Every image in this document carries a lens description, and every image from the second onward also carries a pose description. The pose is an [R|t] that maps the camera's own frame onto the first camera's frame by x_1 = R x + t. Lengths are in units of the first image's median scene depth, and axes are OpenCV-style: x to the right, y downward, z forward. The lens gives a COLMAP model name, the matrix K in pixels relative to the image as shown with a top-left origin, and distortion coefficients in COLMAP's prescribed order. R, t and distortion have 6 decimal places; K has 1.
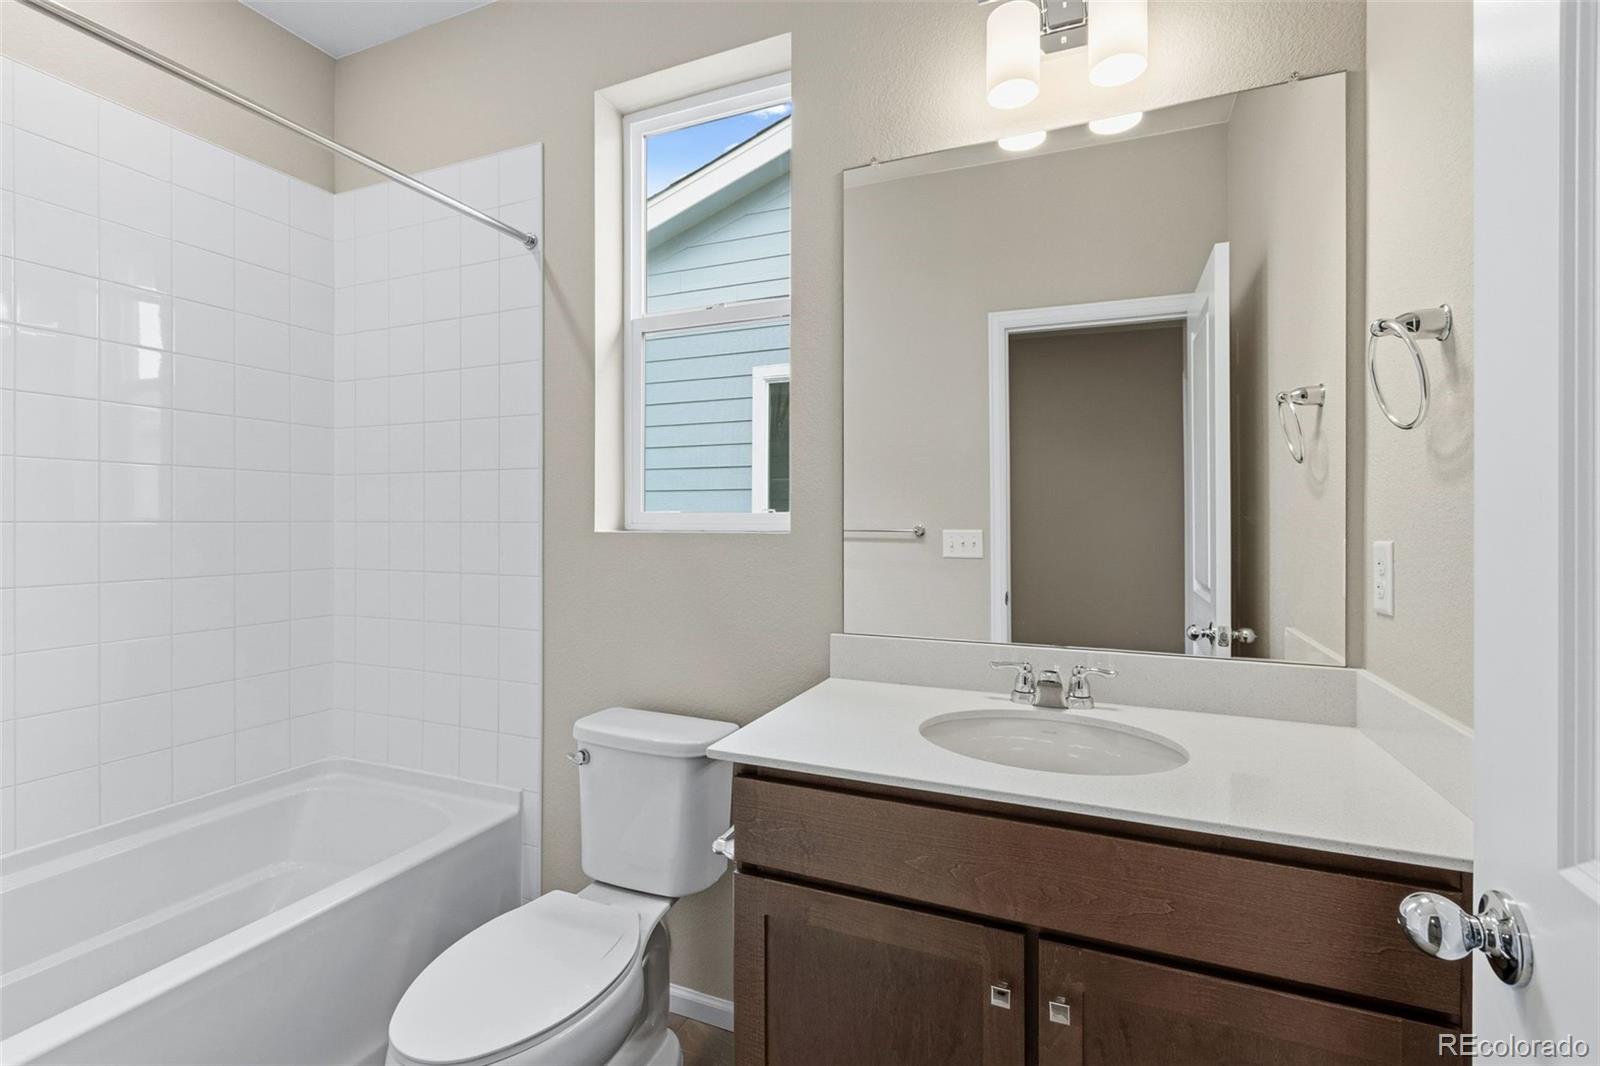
lens RADIAL K [[722.1, 0, 794.9], [0, 722.1, 518.5], [0, 0, 1]] dist [0.000065, 0.000552]
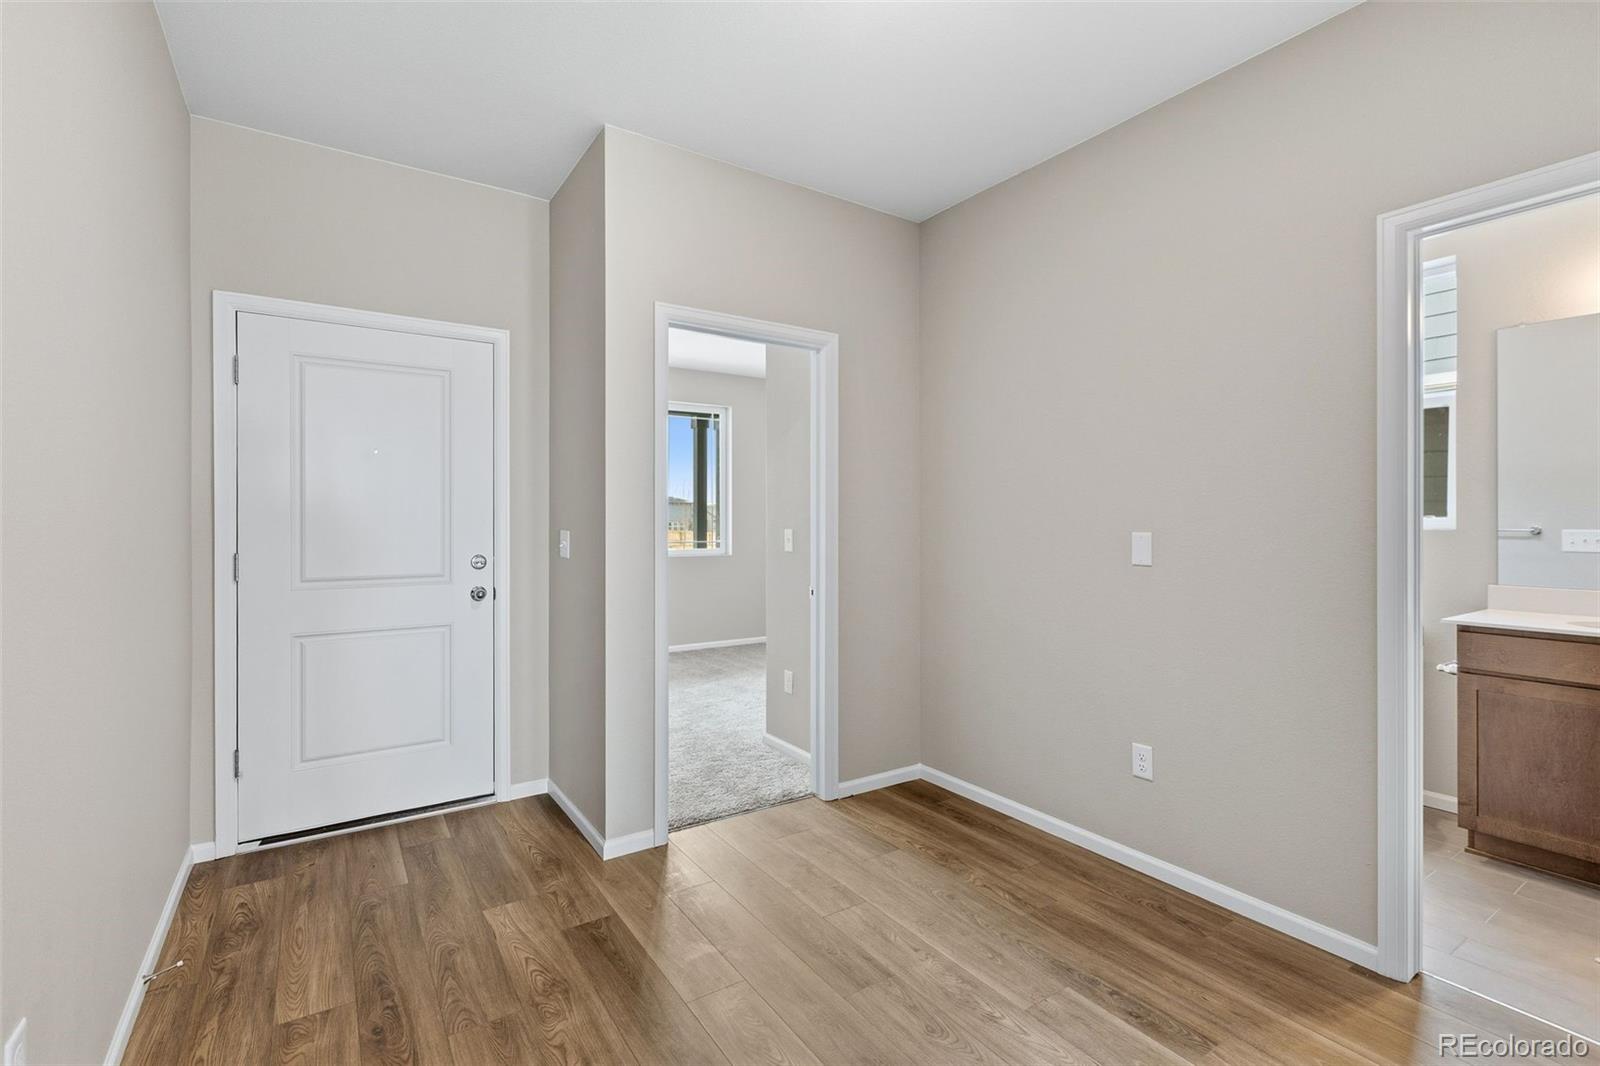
lens RADIAL K [[722.1, 0, 794.9], [0, 722.1, 518.5], [0, 0, 1]] dist [0.000065, 0.000552]
pose [[0.831421, -0.012465, -0.555503, -0.527069], [0.008729, 0.999918, -0.009373, -0.010536], [0.555575, 0.002944, 0.831461, -2.024054]]
